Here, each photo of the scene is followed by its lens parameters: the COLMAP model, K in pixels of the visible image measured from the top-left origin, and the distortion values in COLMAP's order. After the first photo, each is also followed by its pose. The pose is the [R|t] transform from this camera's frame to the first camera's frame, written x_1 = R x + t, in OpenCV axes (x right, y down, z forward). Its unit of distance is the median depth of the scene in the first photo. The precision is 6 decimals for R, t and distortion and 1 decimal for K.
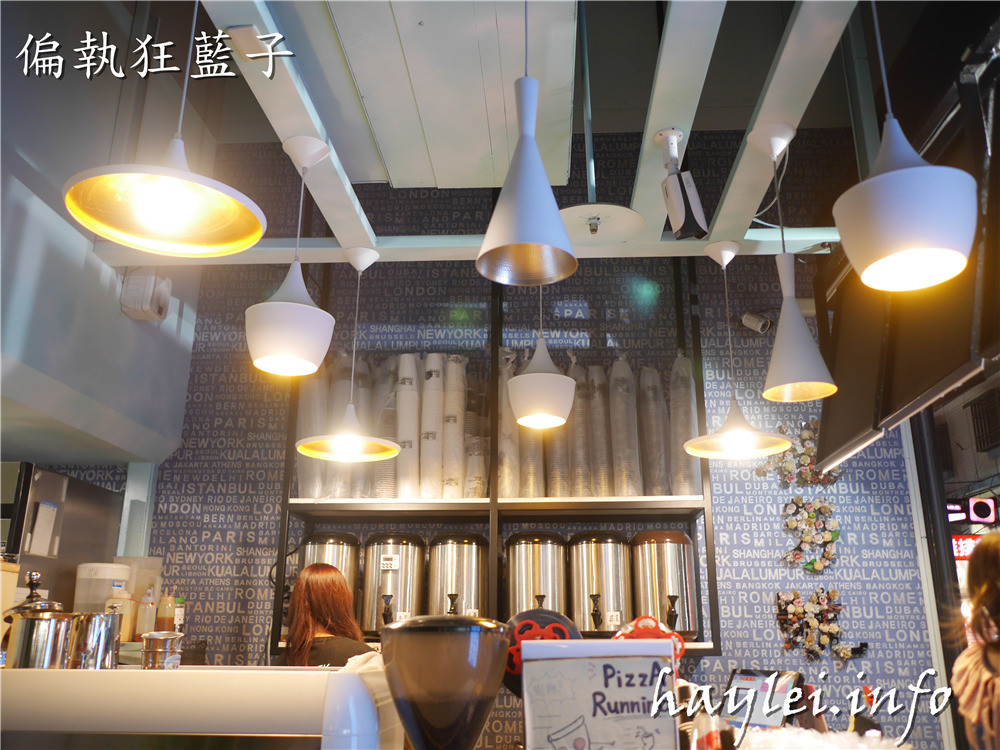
lens RADIAL K [[863.0, 0, 504.0], [0, 863.0, 372.7], [0, 0, 1]] dist [-0.018775, 0.002648]
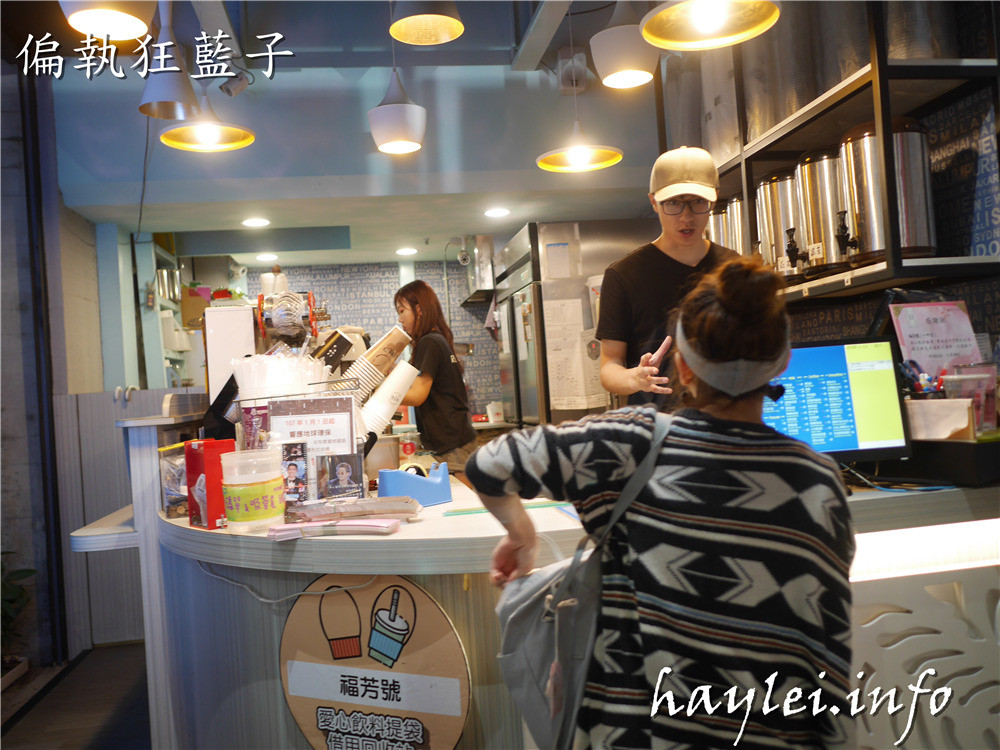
lens RADIAL K [[863.0, 0, 504.0], [0, 863.0, 372.7], [0, 0, 1]] dist [-0.018775, 0.002648]
pose [[0.209716, -0.030838, -0.977276, 0.771848], [0.353705, 0.934204, 0.046424, 0.220361], [0.911544, -0.355404, 0.206825, 0.451269]]
